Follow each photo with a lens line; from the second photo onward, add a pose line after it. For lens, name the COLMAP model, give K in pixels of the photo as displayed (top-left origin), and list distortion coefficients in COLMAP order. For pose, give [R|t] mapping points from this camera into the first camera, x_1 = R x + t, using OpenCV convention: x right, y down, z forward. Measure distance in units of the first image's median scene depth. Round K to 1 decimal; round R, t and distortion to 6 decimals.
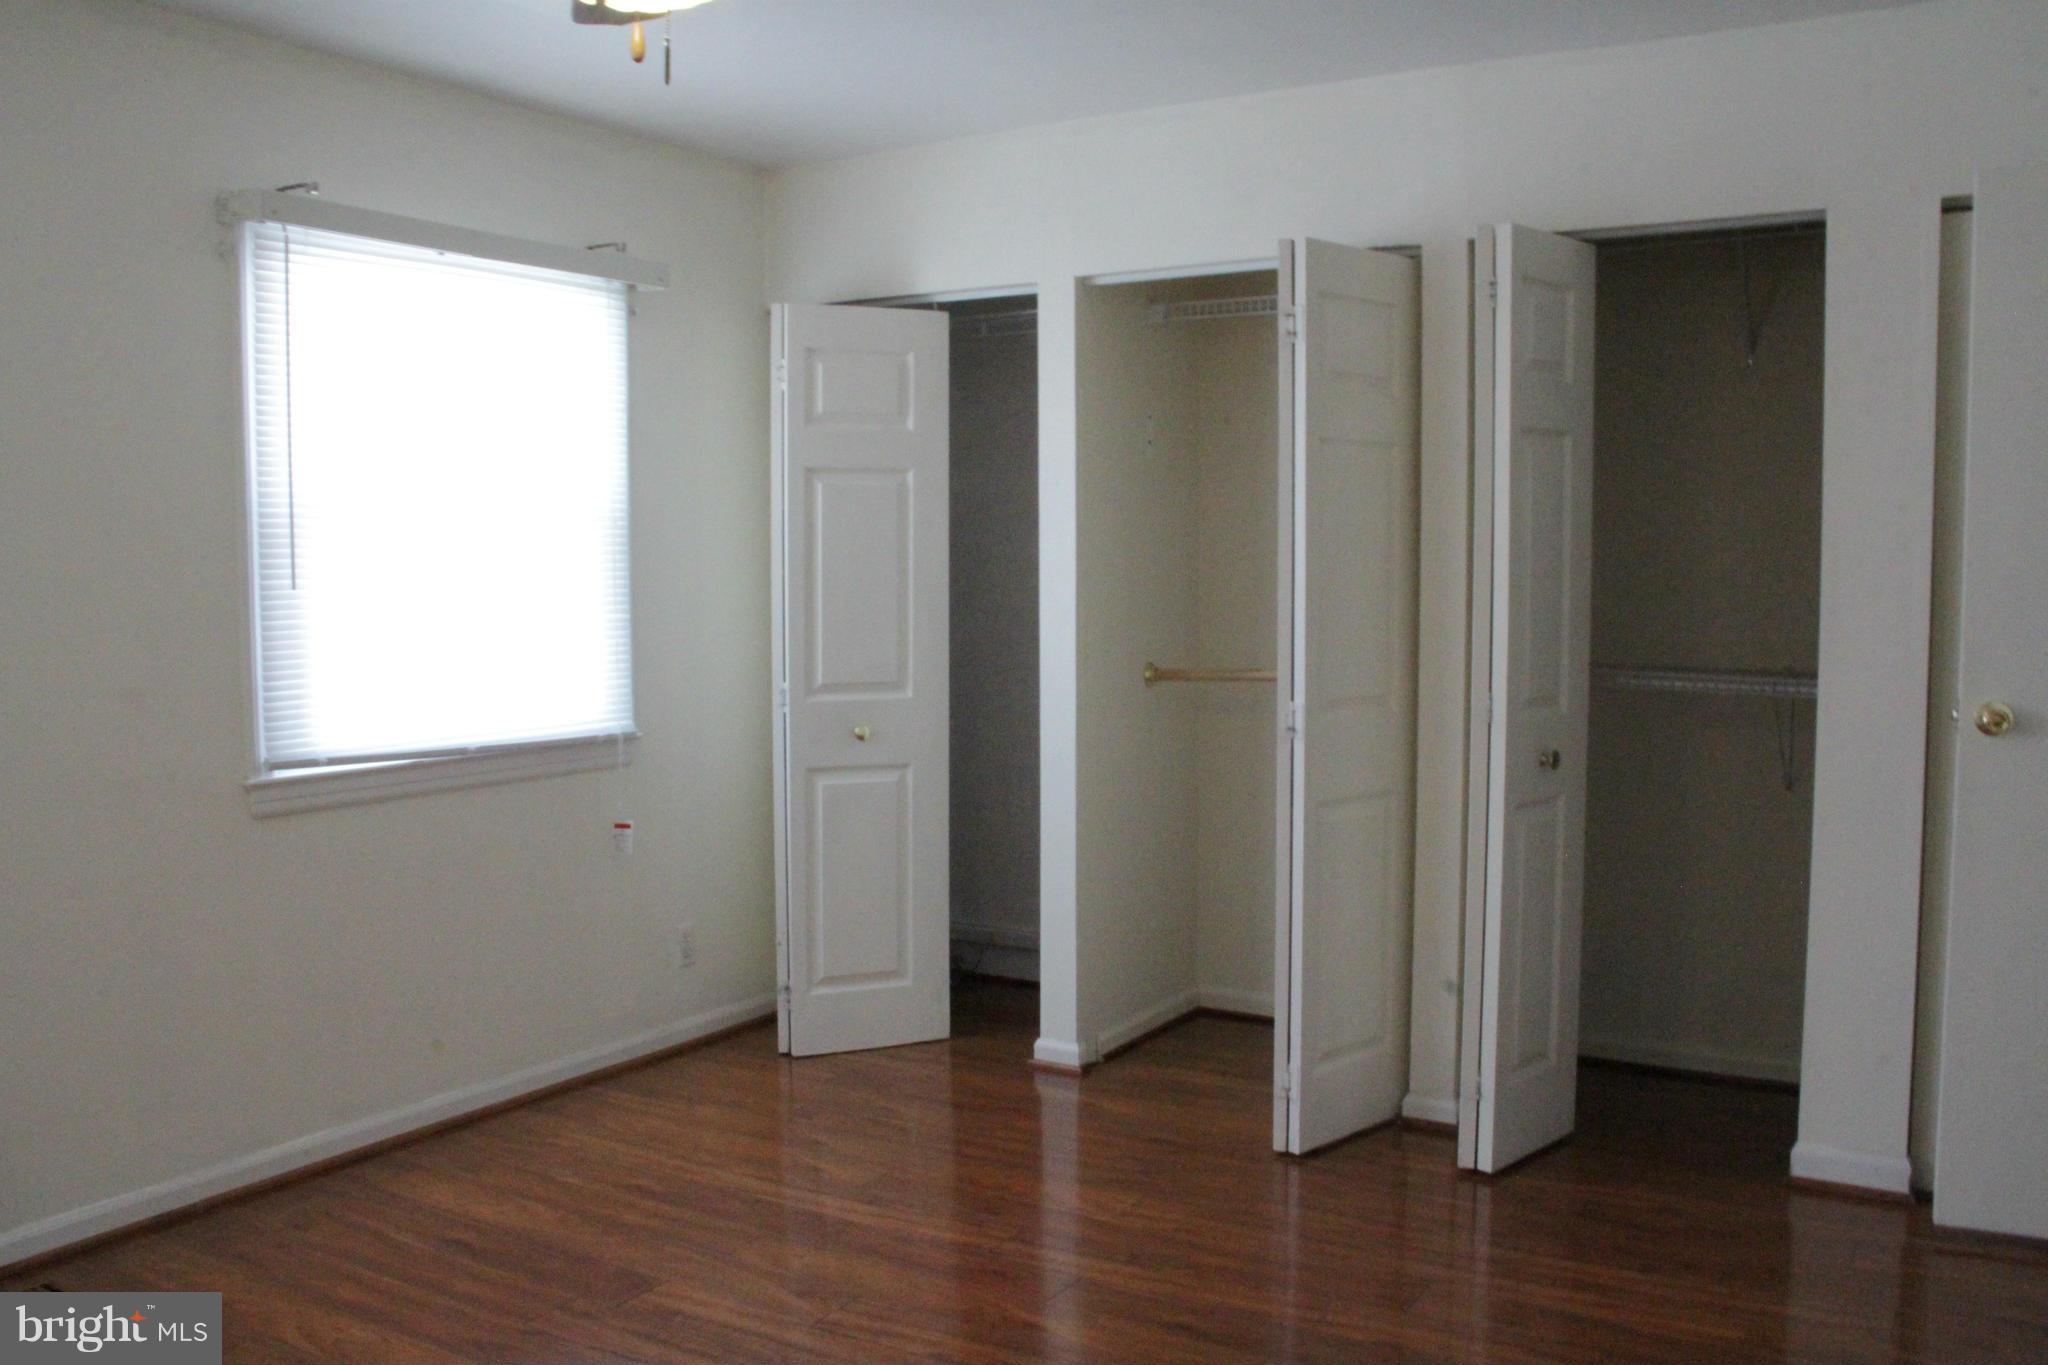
lens RADIAL K [[1783.6, 0, 978.8], [0, 1783.6, 703.8], [0, 0, 1]] dist [-0.154901, 0.161213]
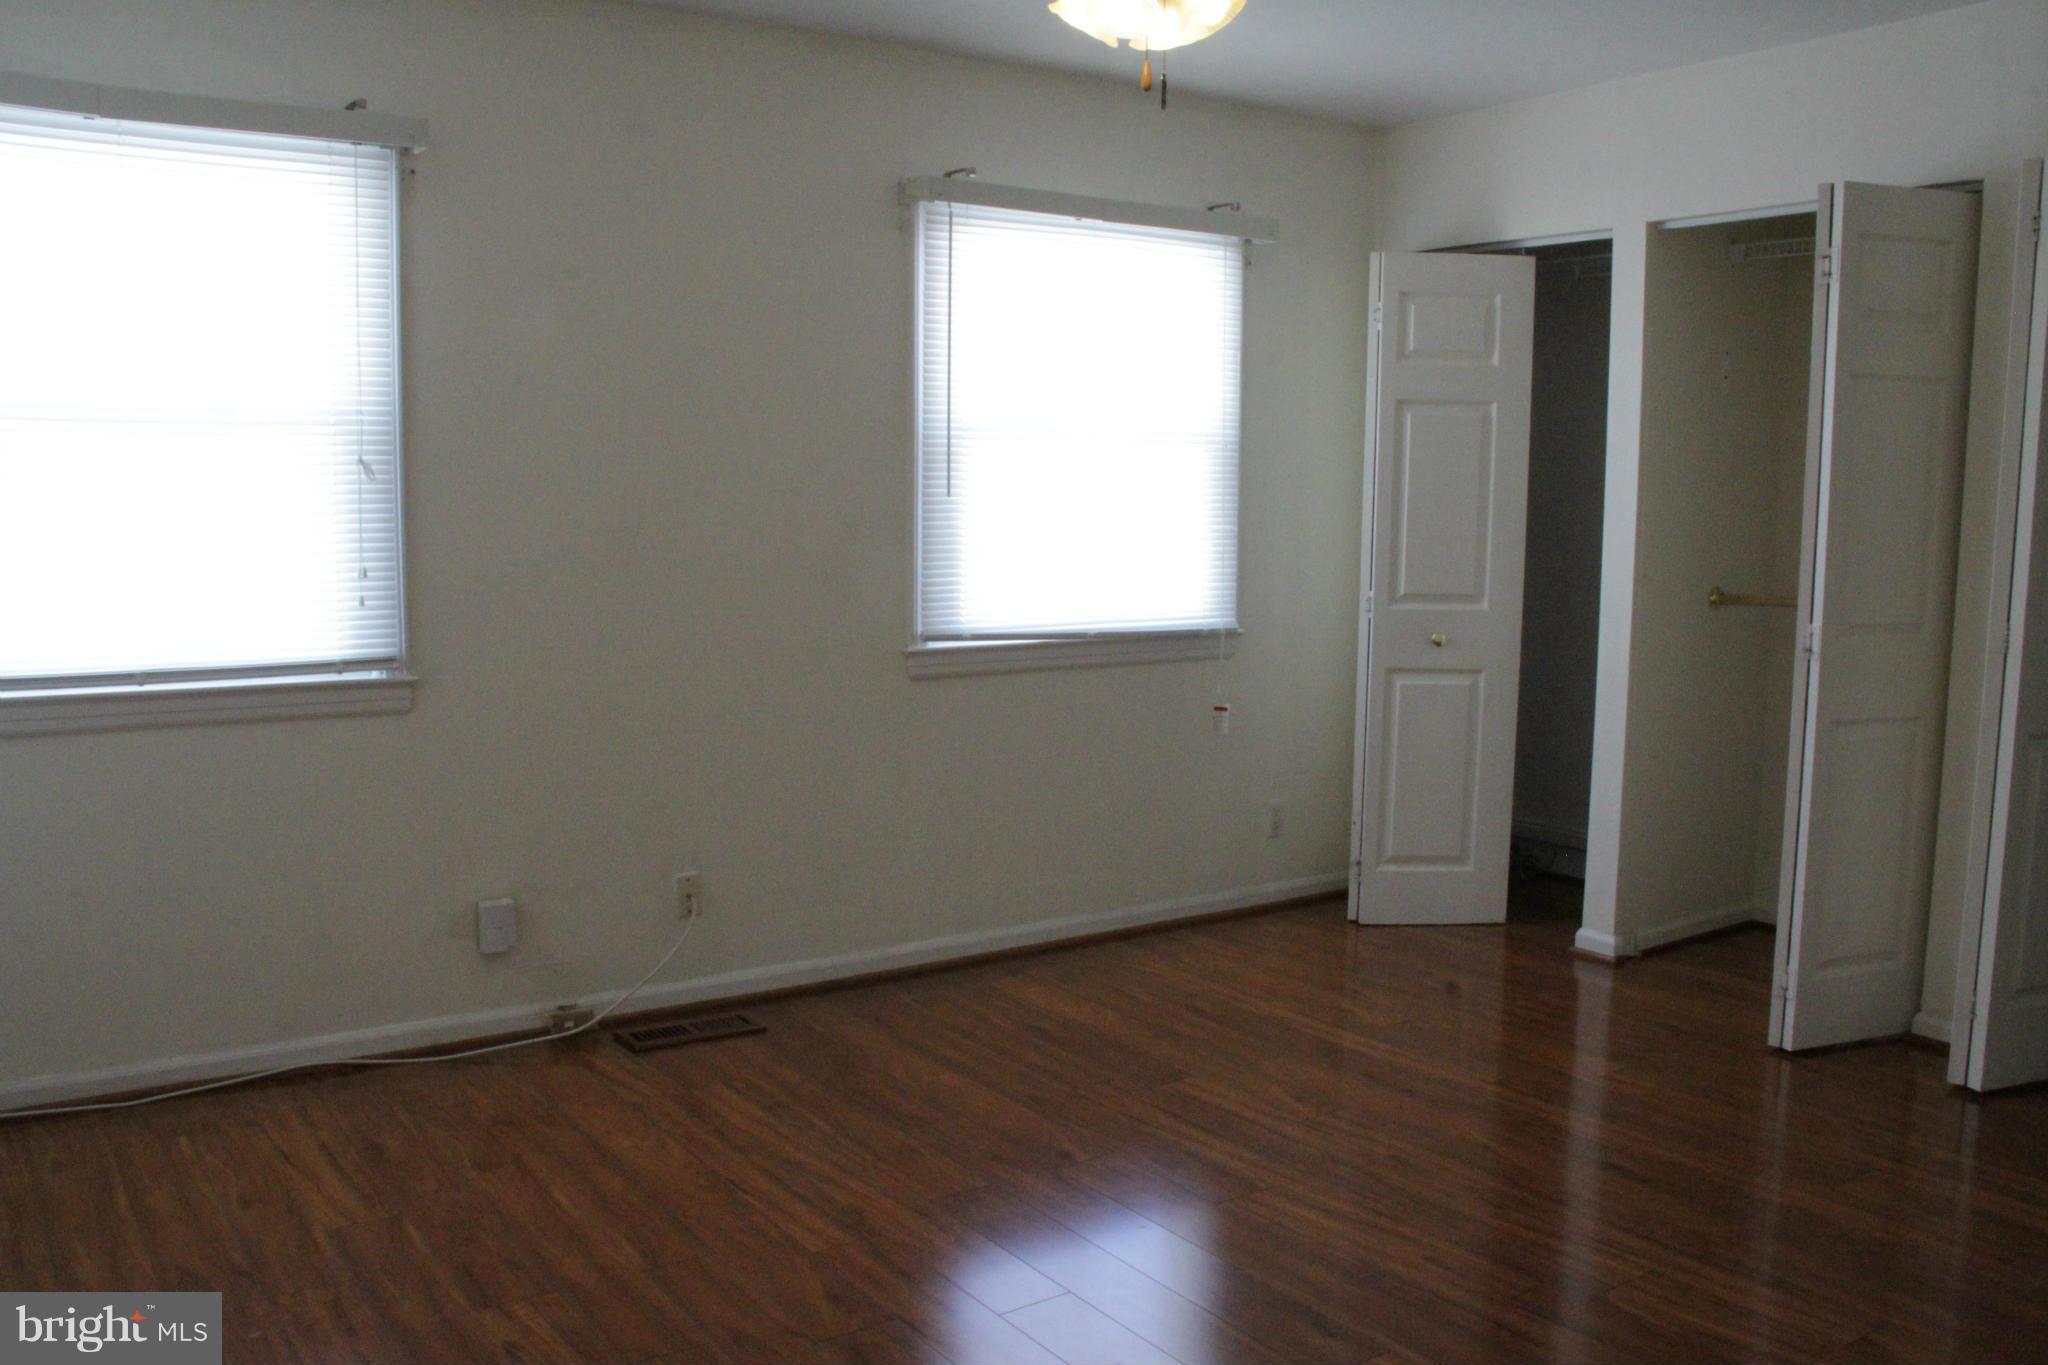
lens RADIAL K [[1783.6, 0, 978.8], [0, 1783.6, 703.8], [0, 0, 1]] dist [-0.154901, 0.161213]
pose [[0.914471, 0.061894, -0.399890, 0.132171], [-0.044764, 0.997641, 0.052047, 0.013581], [0.402168, -0.029695, 0.915084, -0.141845]]
